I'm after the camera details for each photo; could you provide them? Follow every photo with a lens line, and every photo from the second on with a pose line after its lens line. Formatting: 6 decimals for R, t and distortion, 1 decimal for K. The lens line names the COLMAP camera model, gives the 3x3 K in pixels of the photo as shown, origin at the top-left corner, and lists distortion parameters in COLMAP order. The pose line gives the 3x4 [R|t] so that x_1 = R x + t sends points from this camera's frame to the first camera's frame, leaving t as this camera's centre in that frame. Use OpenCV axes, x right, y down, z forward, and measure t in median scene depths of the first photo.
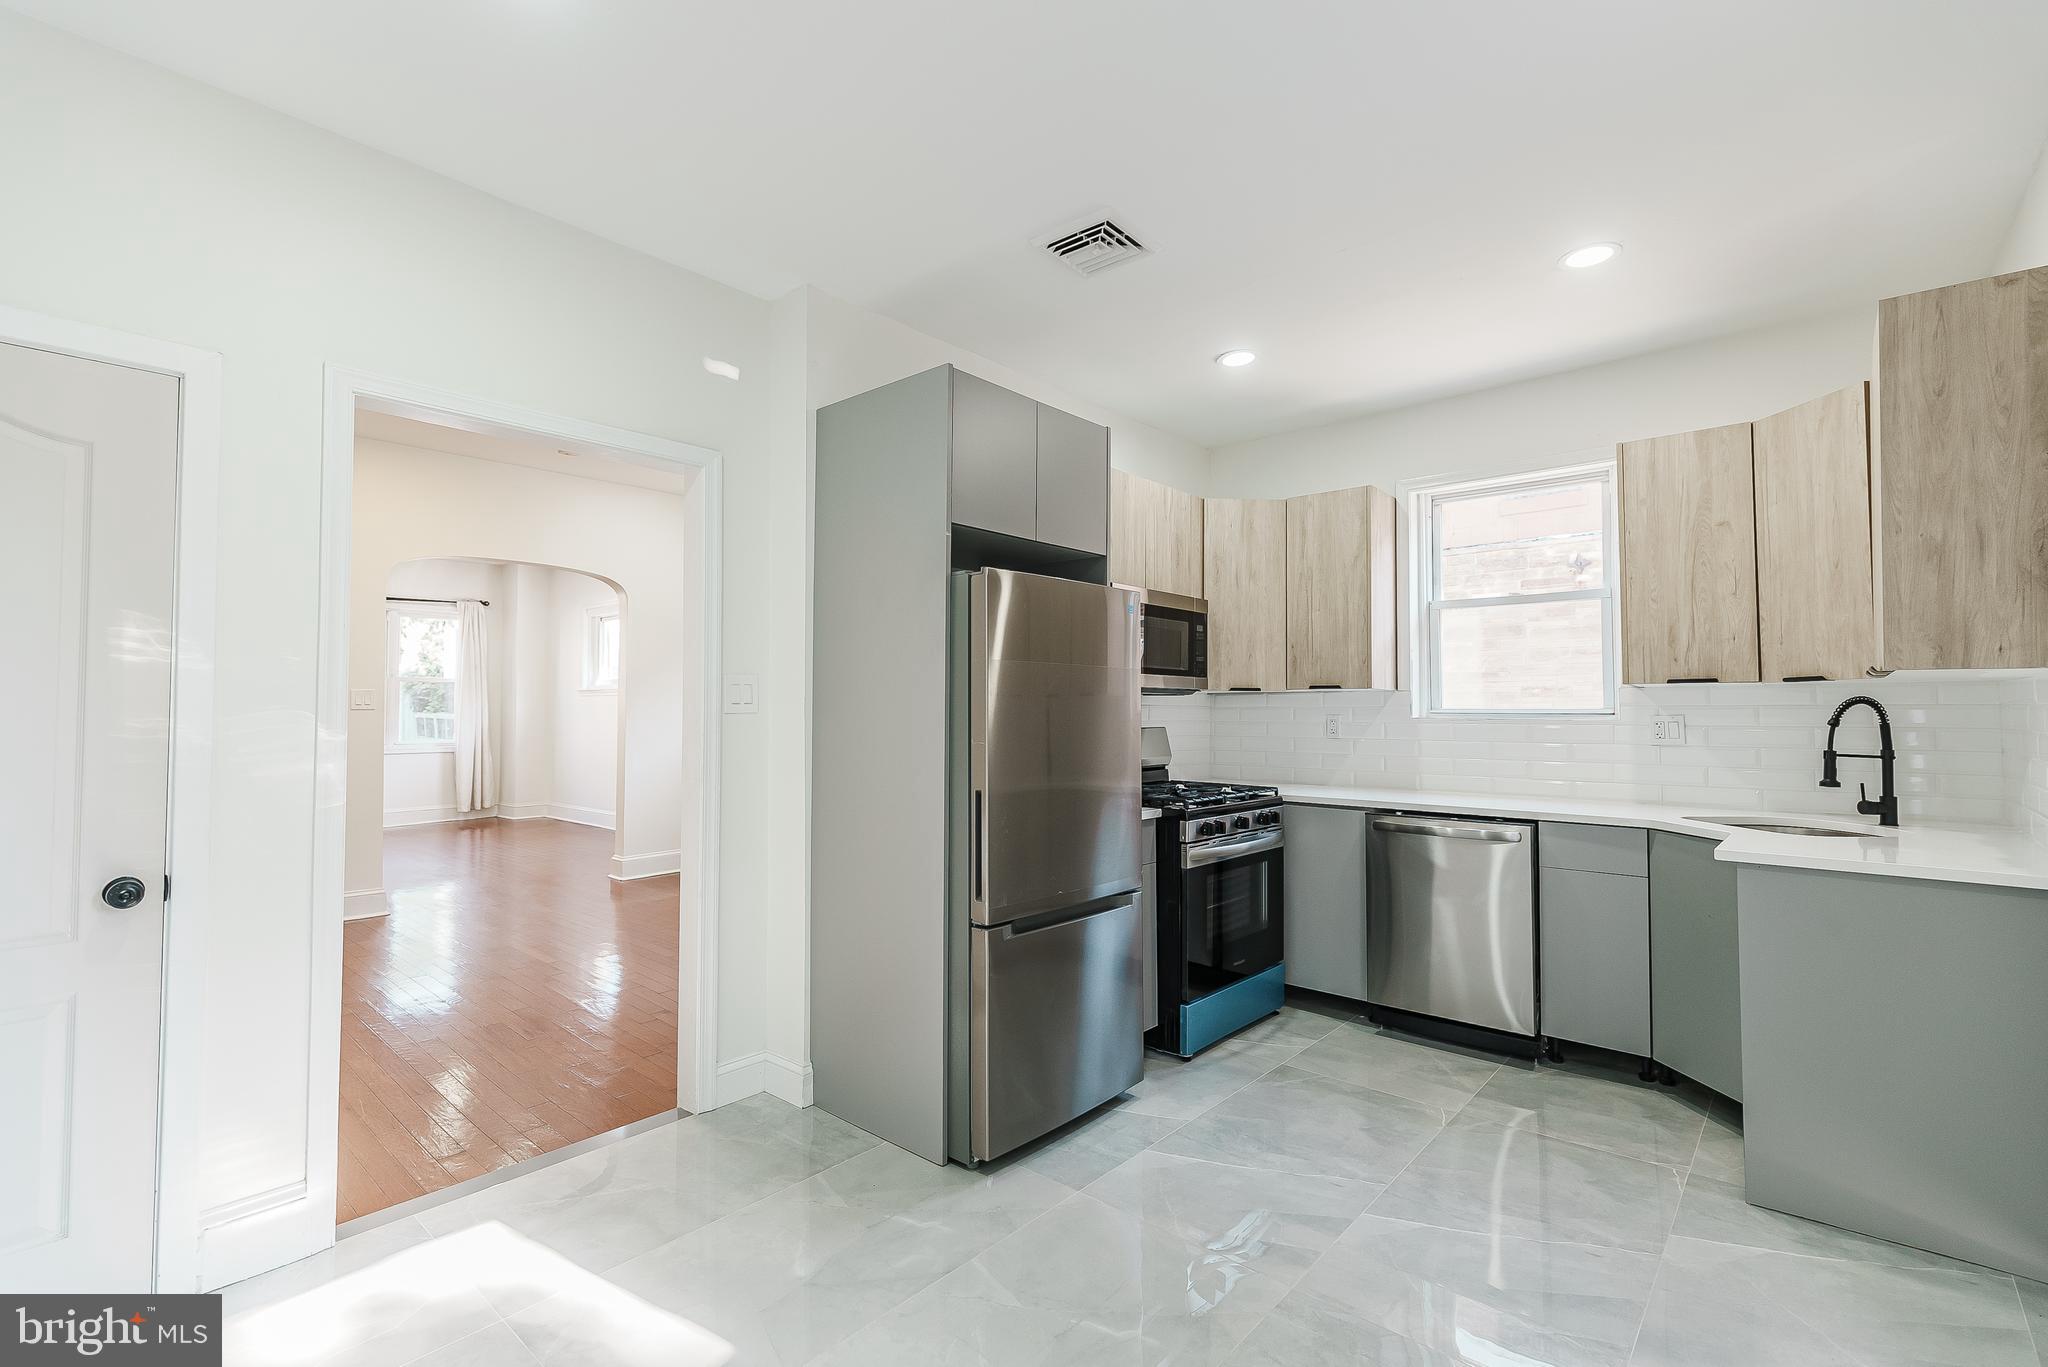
lens RADIAL K [[927.0, 0, 1024.0], [0, 927.0, 683.5], [0, 0, 1]] dist [0.000254, 0.000017]
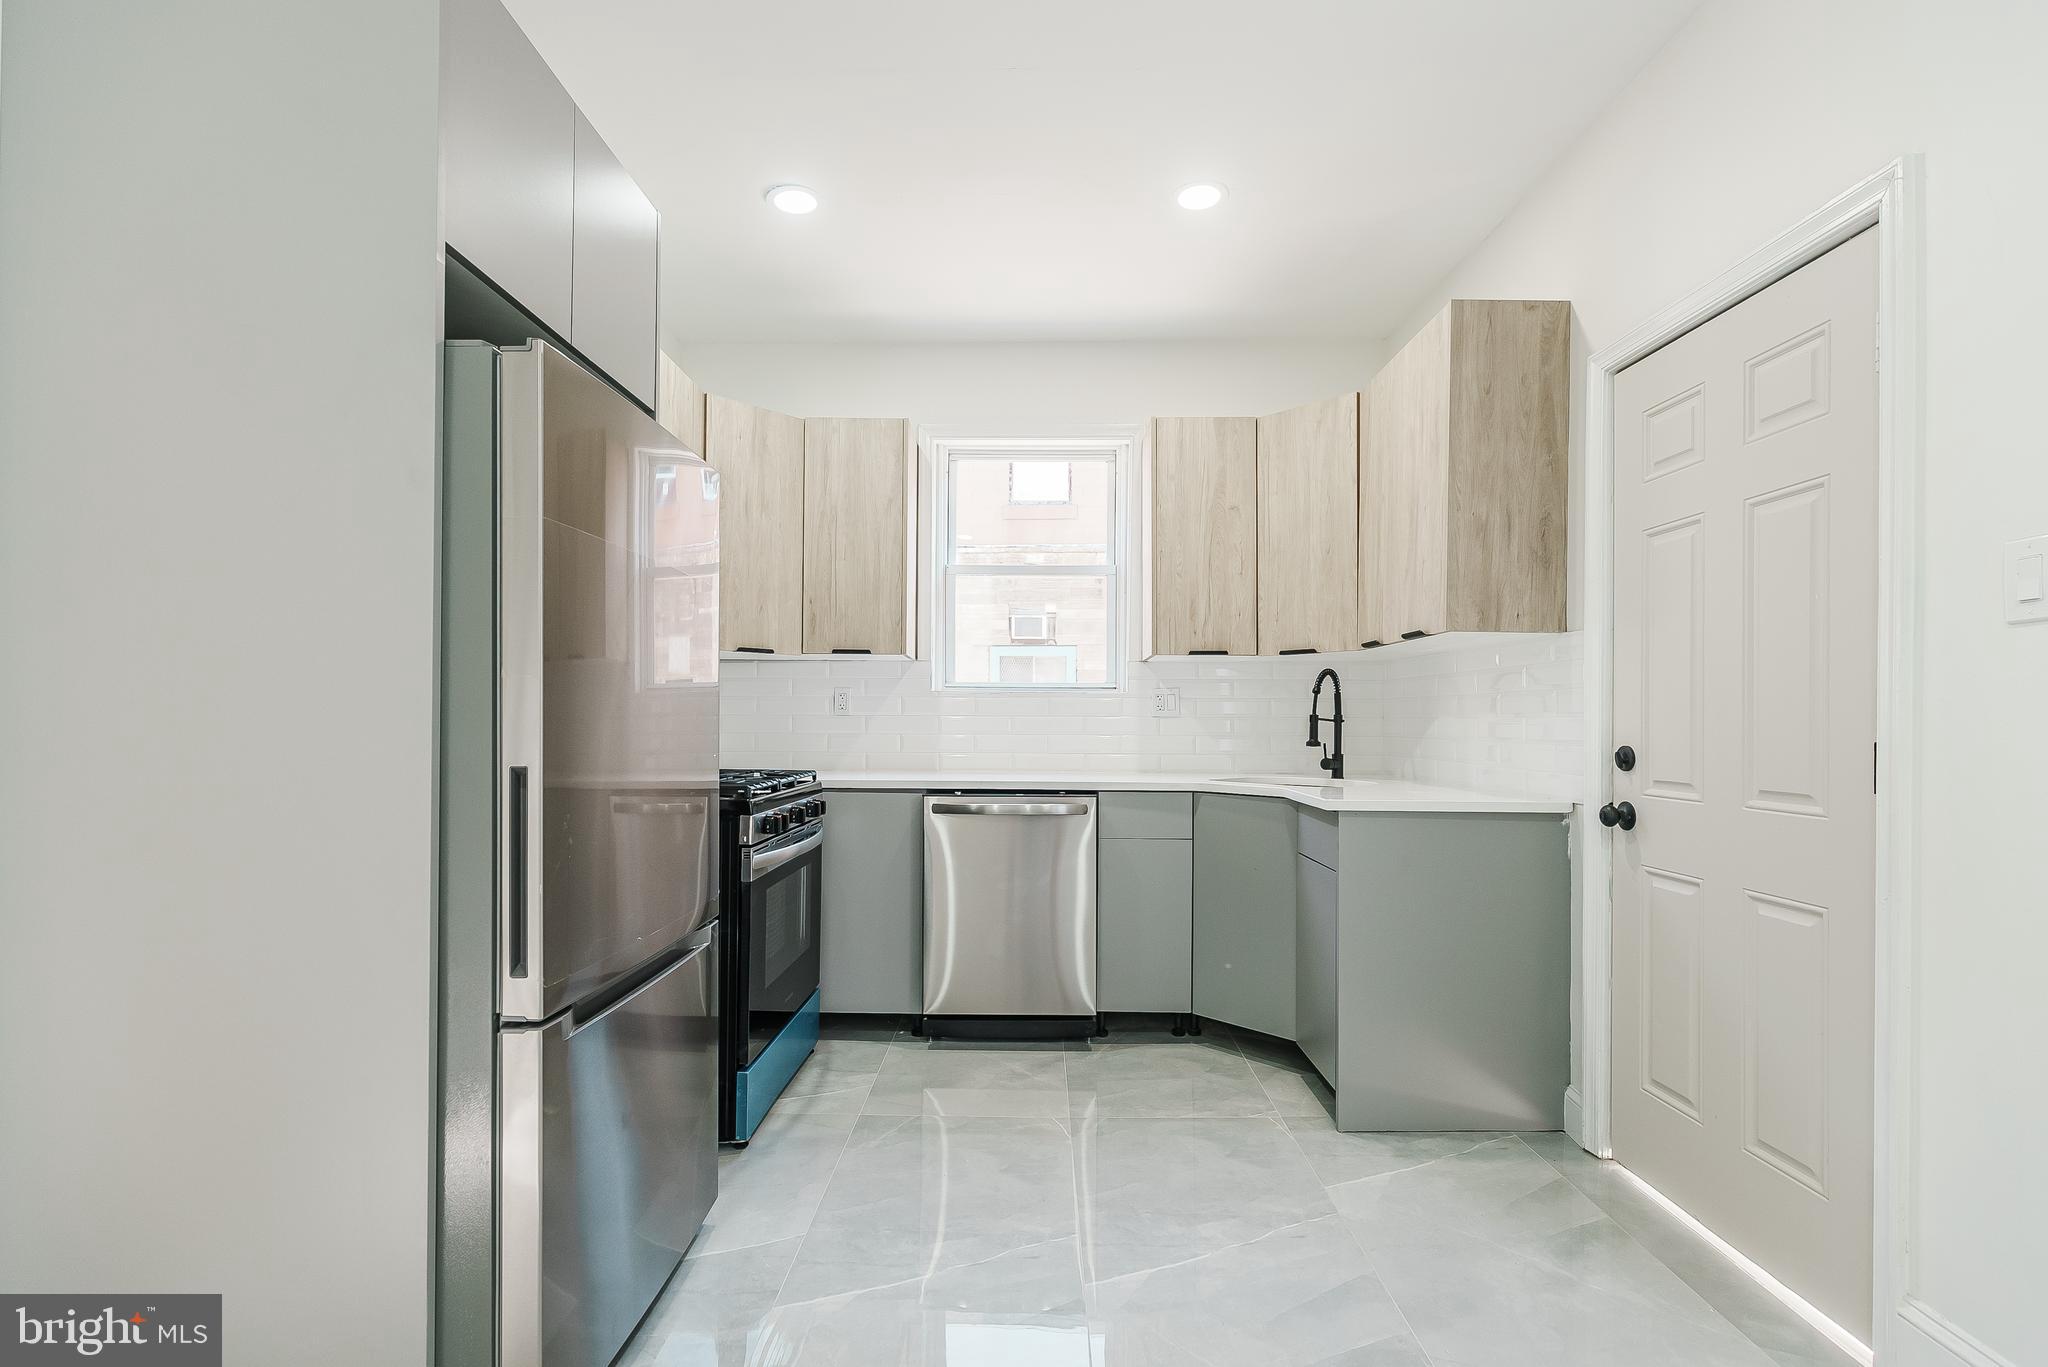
lens RADIAL K [[935.4, 0, 1023.5], [0, 935.4, 722.1], [0, 0, 1]] dist [0.003797, 0.000168]
pose [[0.755218, 0.001341, 0.655472, -0.141248], [-0.022730, 0.999450, 0.024144, 0.055031], [-0.655079, -0.033133, 0.754833, 0.324772]]
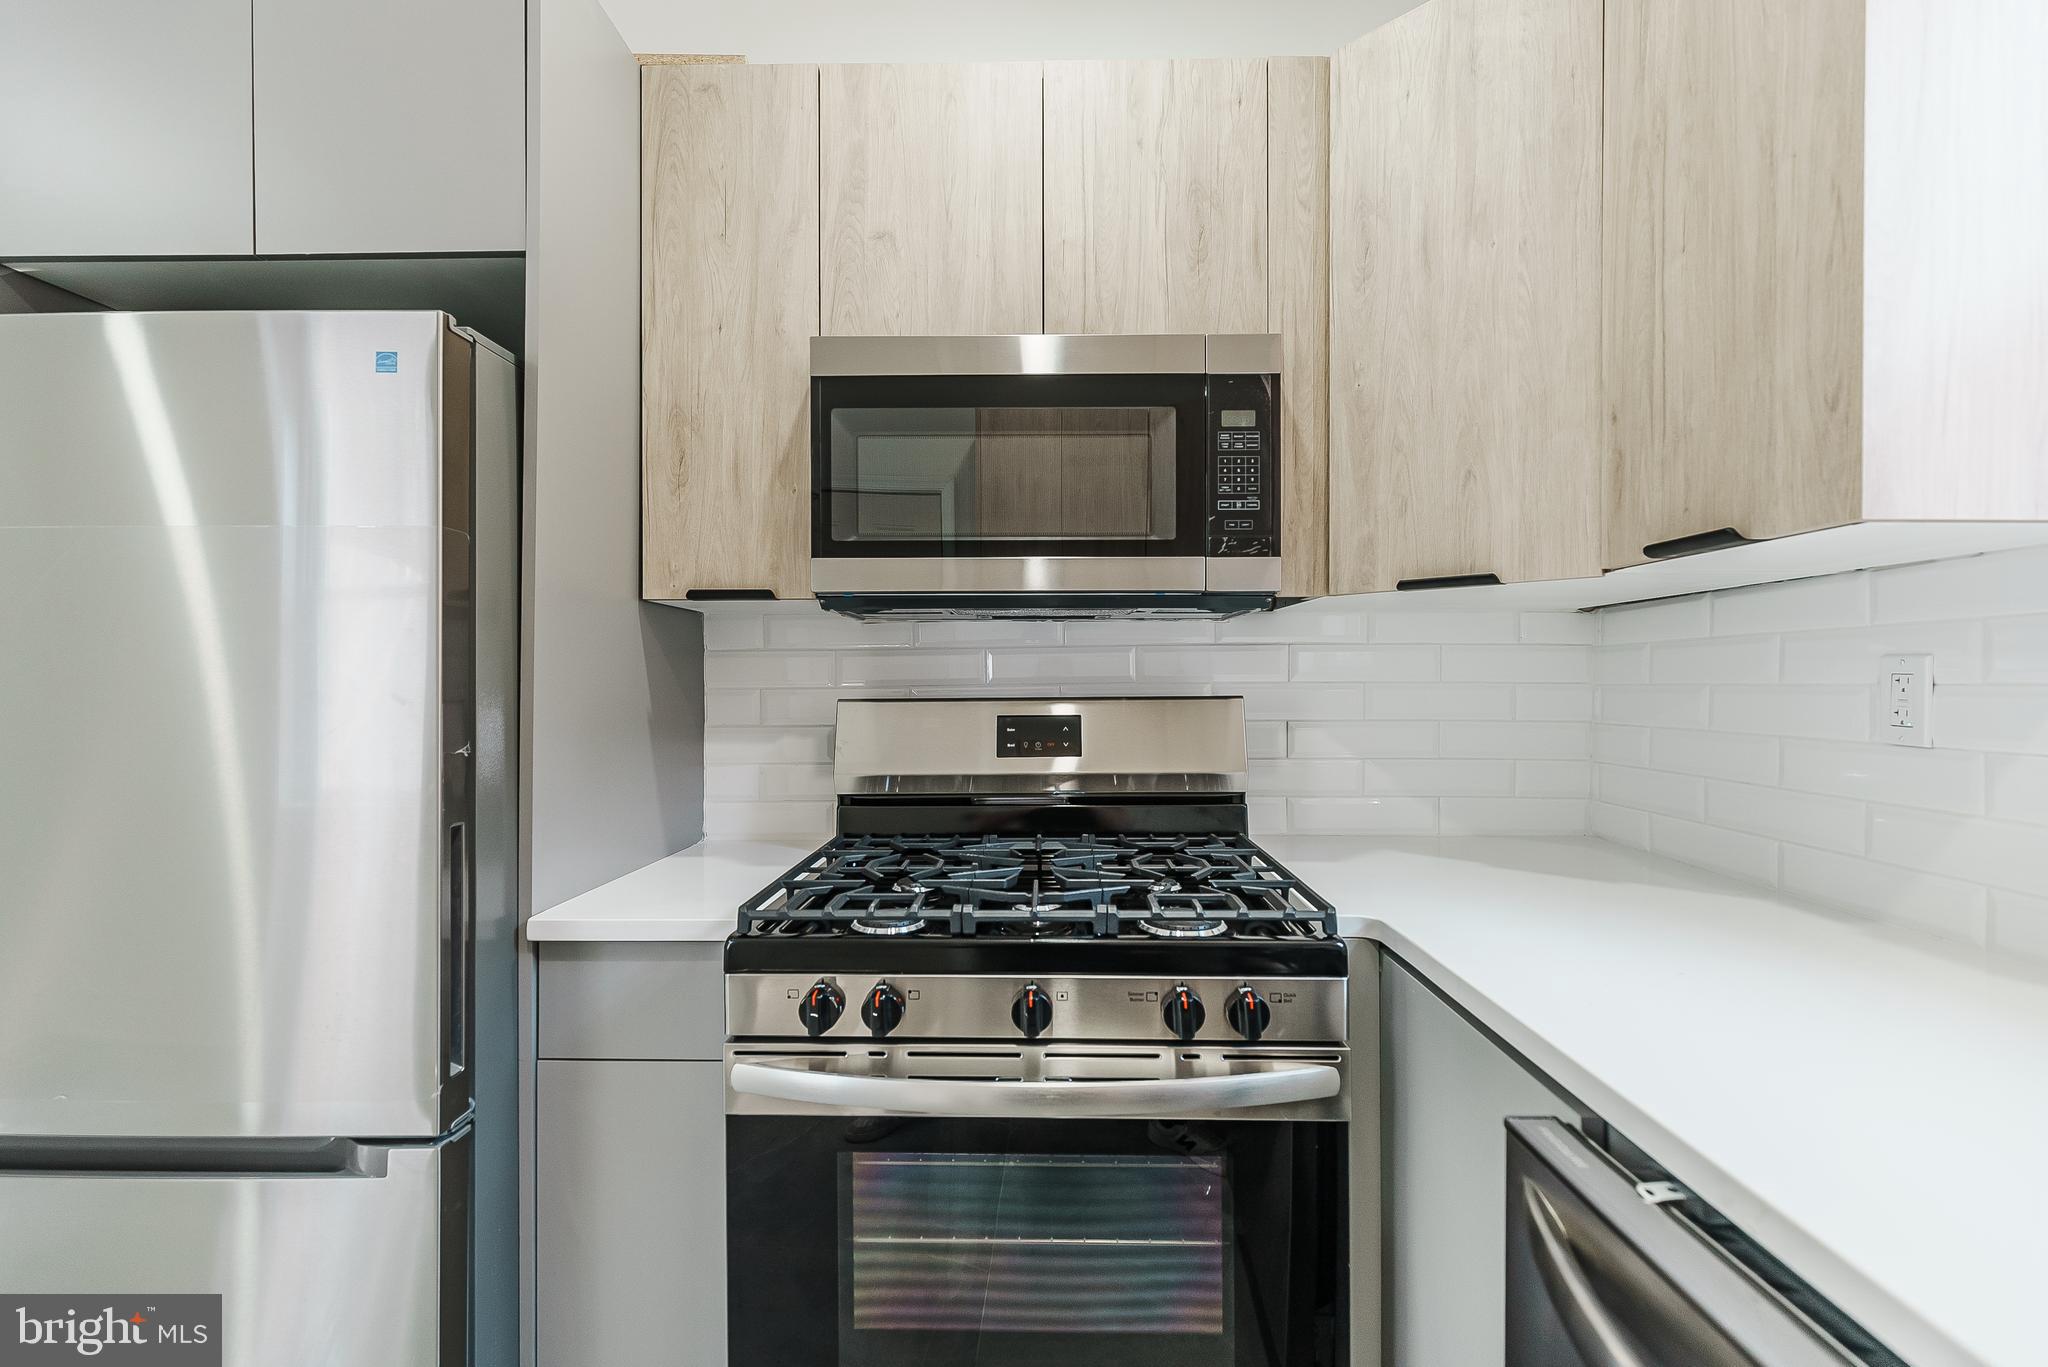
lens RADIAL K [[927.0, 0, 1024.0], [0, 927.0, 683.5], [0, 0, 1]] dist [0.000254, 0.000017]
pose [[0.651120, -0.006869, -0.758944, 0.501169], [0.025180, 0.999604, 0.012556, 0.043657], [0.758557, -0.027286, 0.651035, 0.873646]]
